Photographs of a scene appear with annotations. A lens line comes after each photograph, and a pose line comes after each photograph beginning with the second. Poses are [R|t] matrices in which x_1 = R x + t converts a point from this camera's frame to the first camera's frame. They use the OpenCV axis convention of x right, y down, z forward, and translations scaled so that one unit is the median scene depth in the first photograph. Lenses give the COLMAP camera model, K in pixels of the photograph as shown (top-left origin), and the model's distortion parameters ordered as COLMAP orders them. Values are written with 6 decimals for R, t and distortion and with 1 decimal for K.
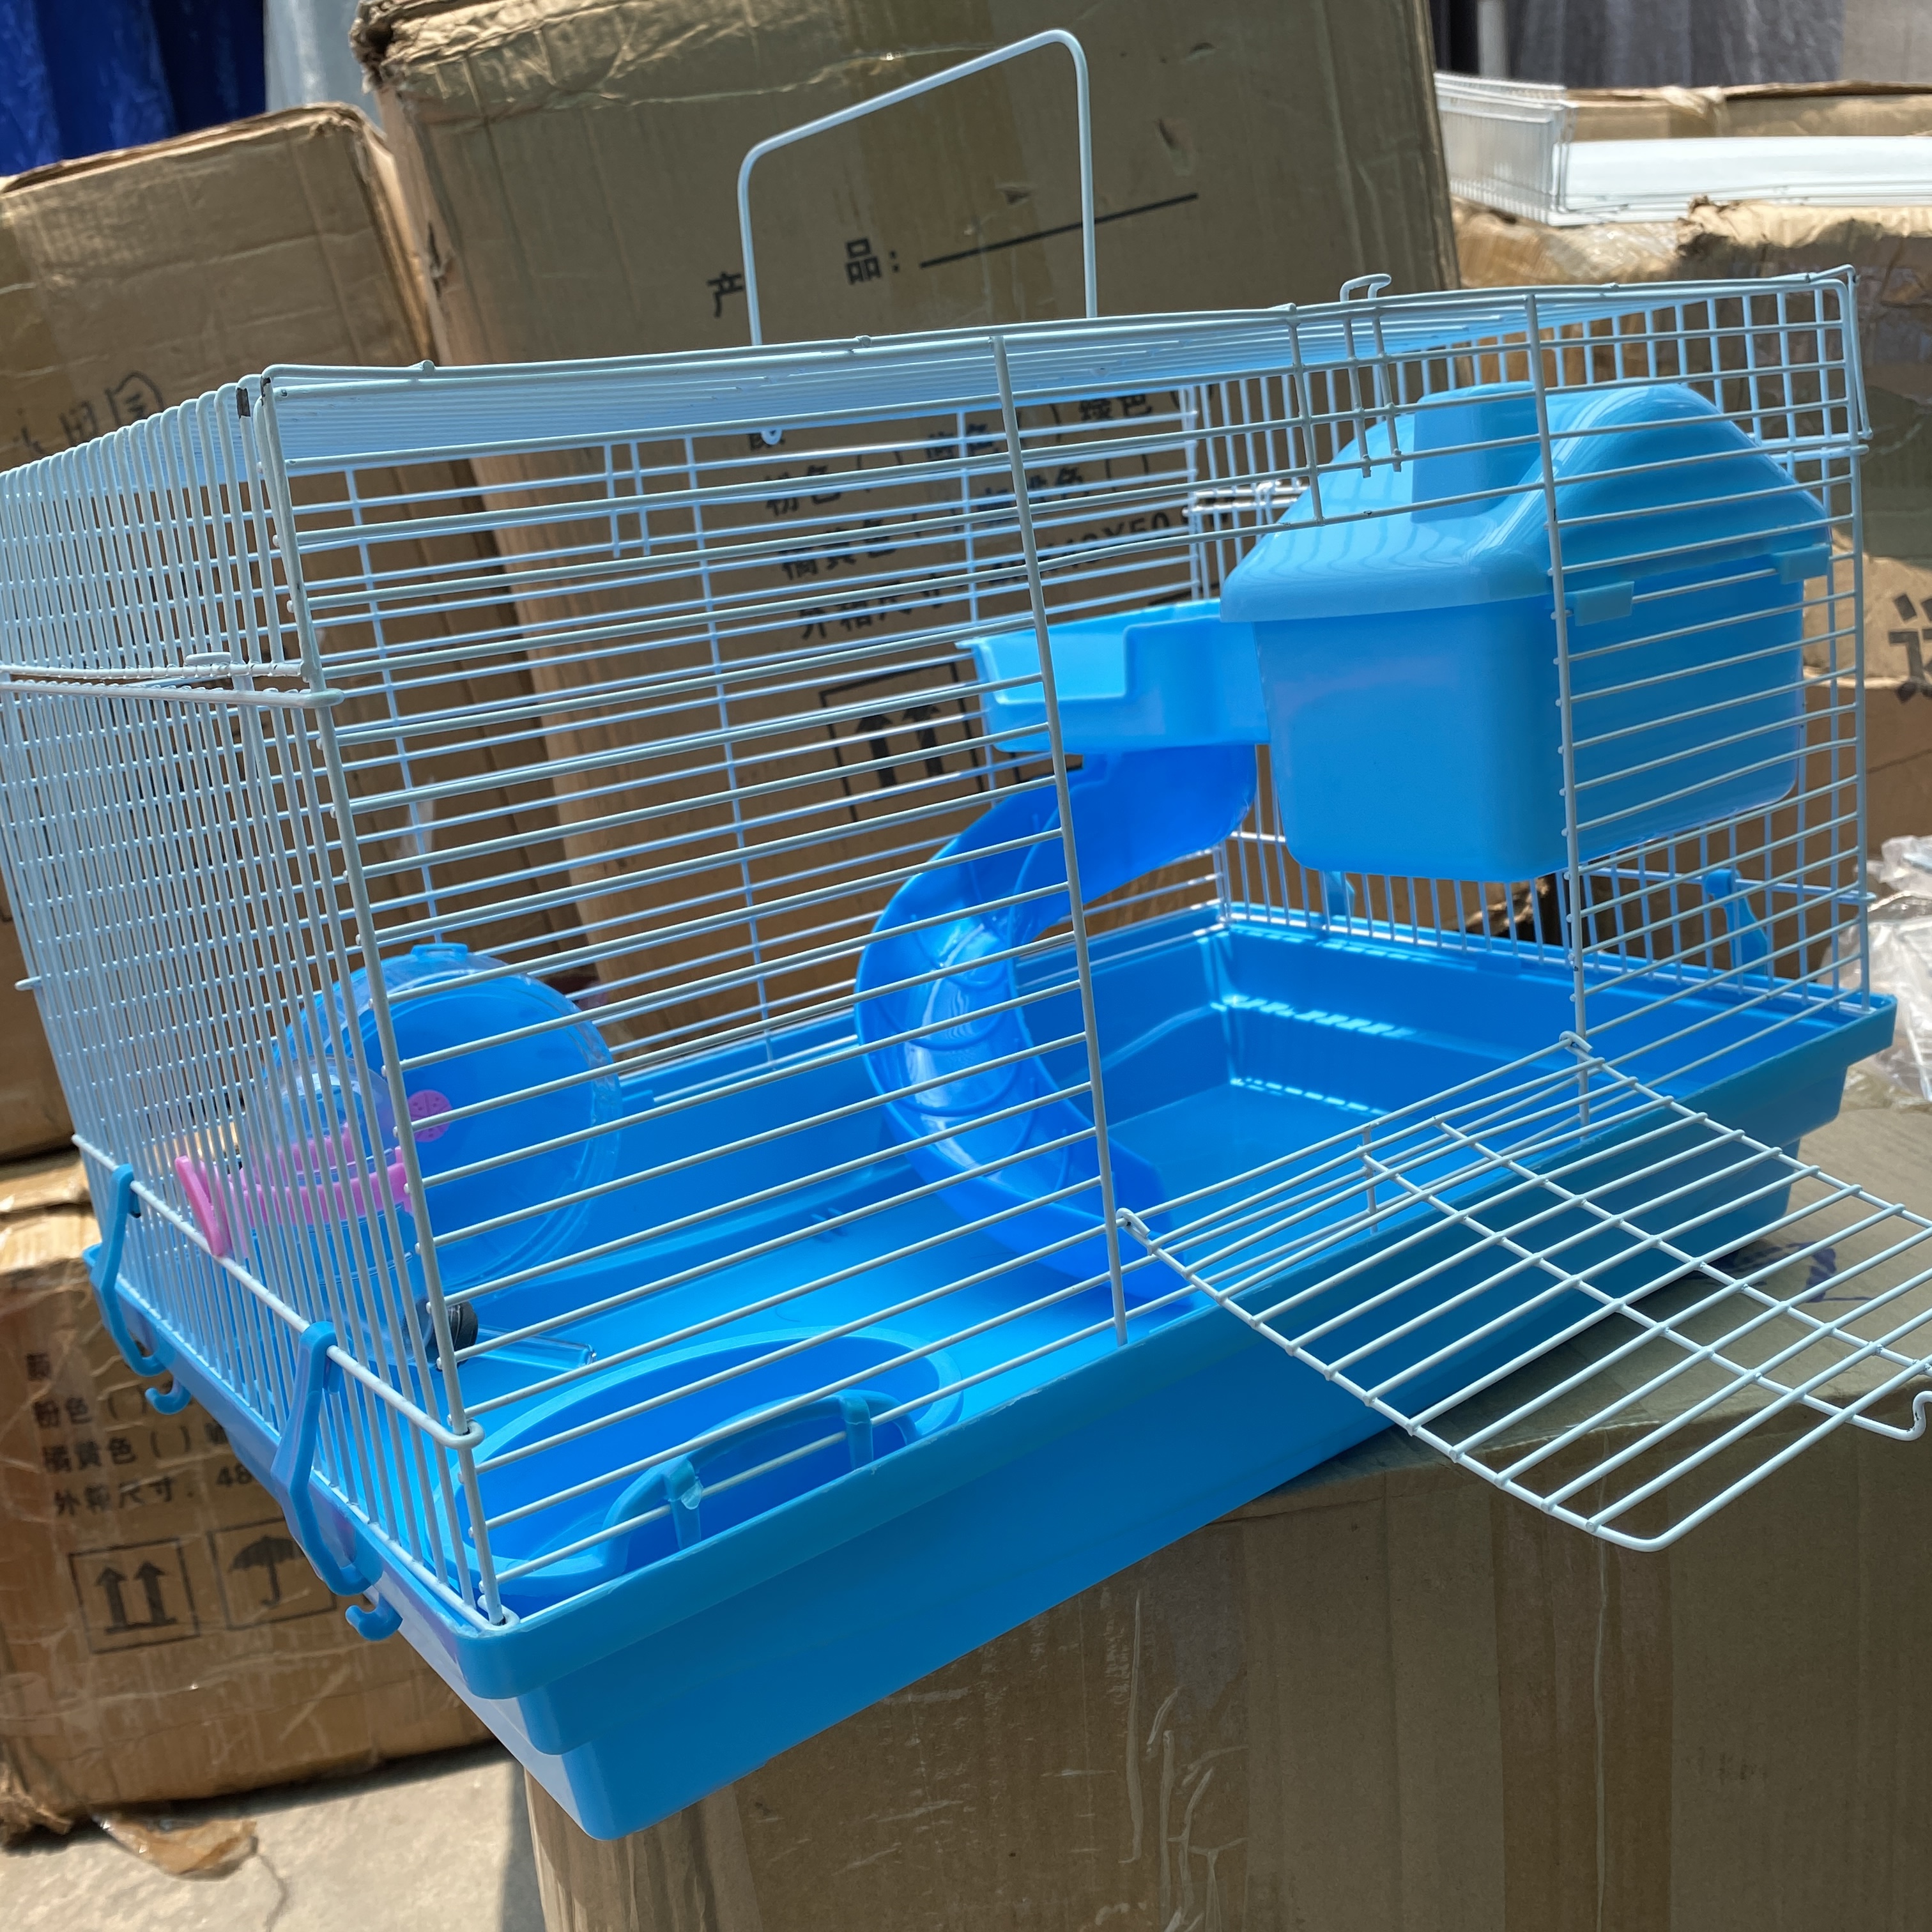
lens RADIAL K [[1986.5, 0, 959.8], [0, 1986.5, 964.7], [0, 0, 1]] dist [0.003784, 0.000000]
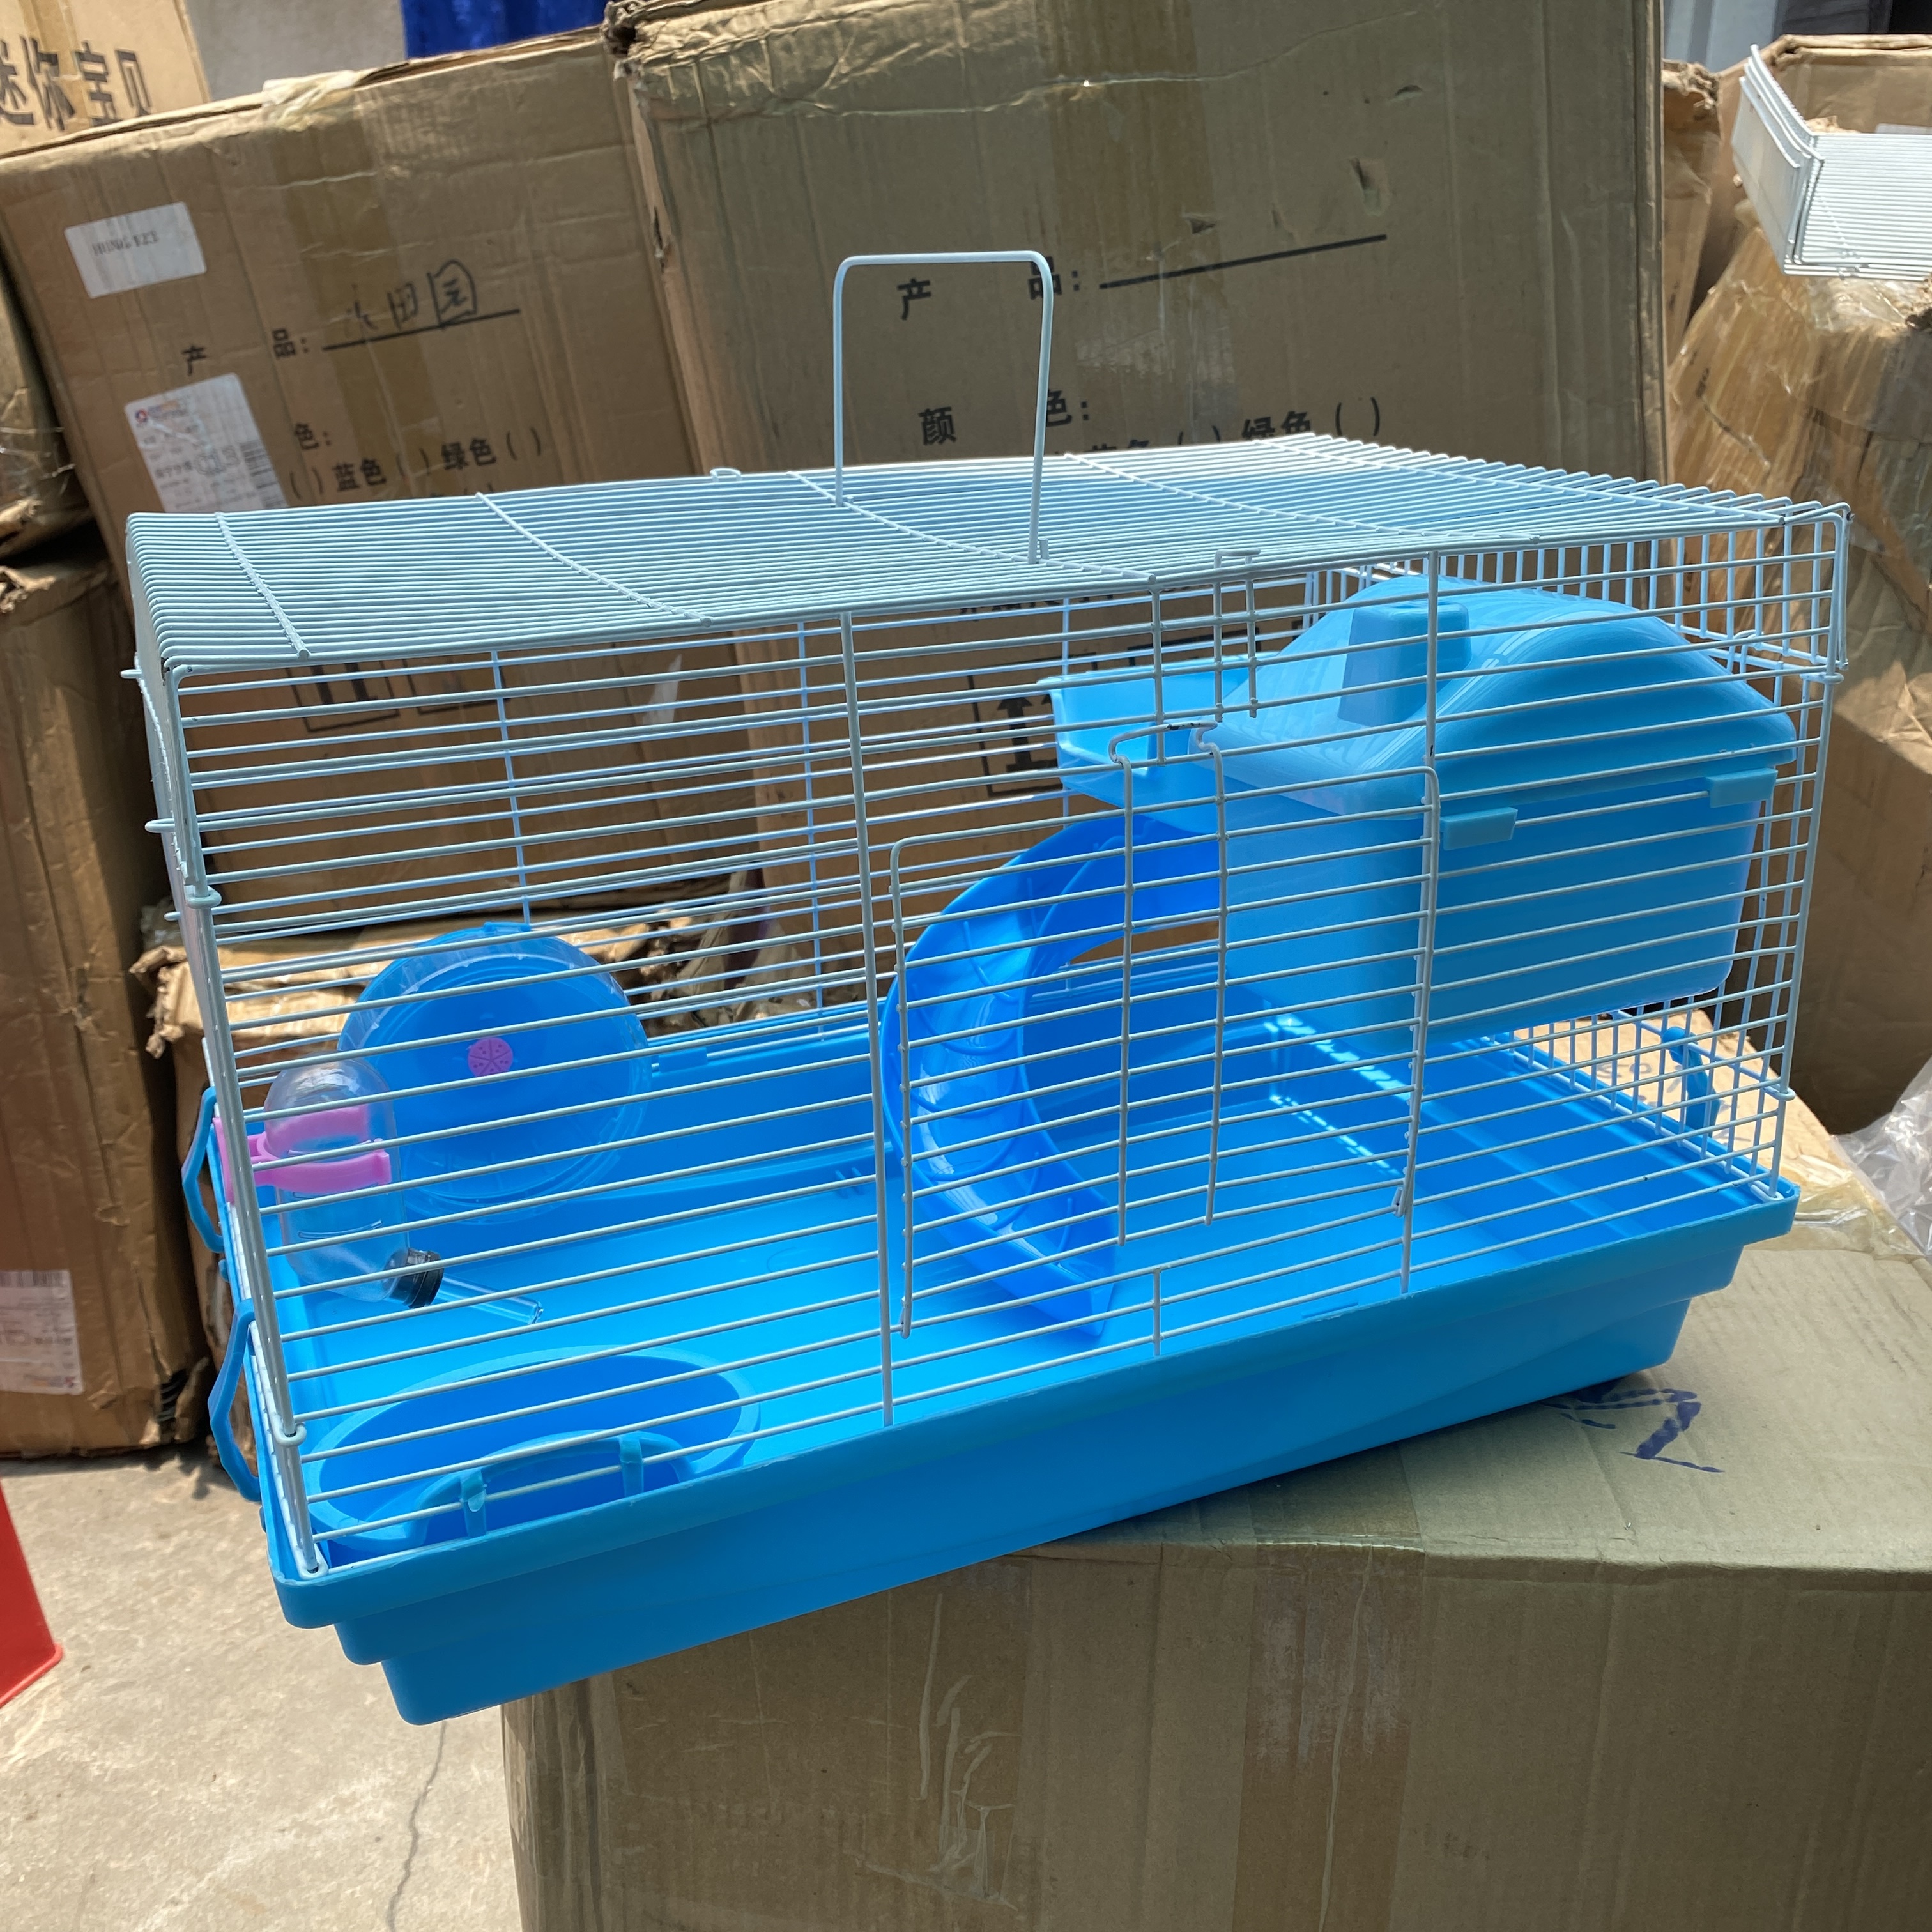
lens RADIAL K [[1986.5, 0, 979.8], [0, 1986.5, 957.0], [0, 0, 1]] dist [0.003784, 0.000000]
pose [[0.969746, 0.161832, -0.182767, 0.175142], [-0.138442, 0.981226, 0.134275, -0.143943], [0.201066, -0.104910, 0.973944, -0.071035]]
